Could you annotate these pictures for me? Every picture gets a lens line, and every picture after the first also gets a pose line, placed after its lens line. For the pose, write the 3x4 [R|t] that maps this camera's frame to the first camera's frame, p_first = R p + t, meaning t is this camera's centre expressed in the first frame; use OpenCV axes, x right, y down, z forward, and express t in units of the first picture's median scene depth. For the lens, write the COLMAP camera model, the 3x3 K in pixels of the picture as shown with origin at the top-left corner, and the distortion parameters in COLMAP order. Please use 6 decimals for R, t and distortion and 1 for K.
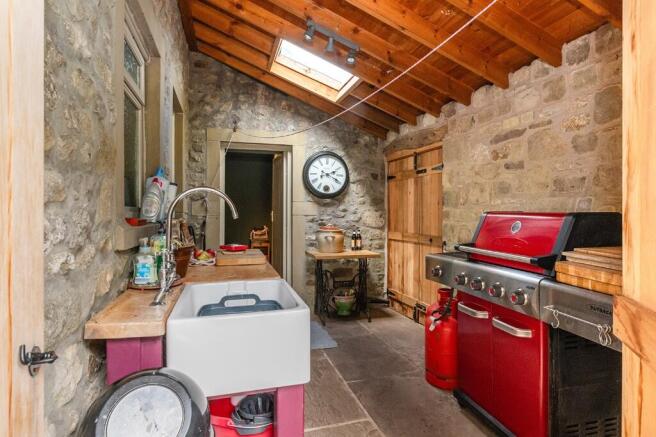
lens RADIAL K [[355.6, 0, 328.2], [0, 355.6, 214.6], [0, 0, 1]] dist [0.005270, -0.006889]
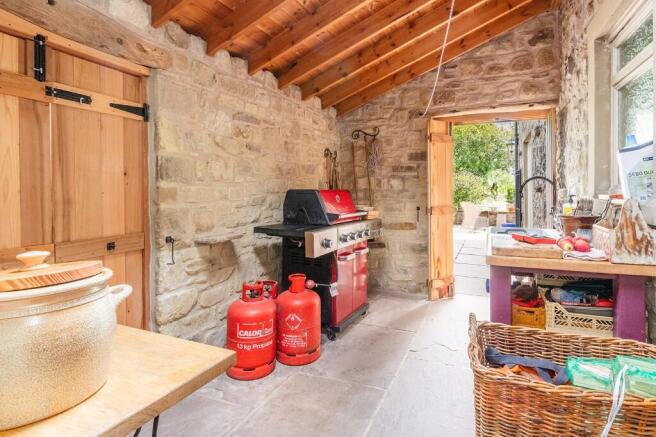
lens RADIAL K [[355.6, 0, 335.7], [0, 355.6, 193.4], [0, 0, 1]] dist [0.005270, -0.006889]
pose [[-0.769650, -0.003670, 0.638456, -0.339298], [0.006926, 0.999877, 0.014098, -0.008911], [-0.638429, 0.015273, -0.769529, 1.474038]]
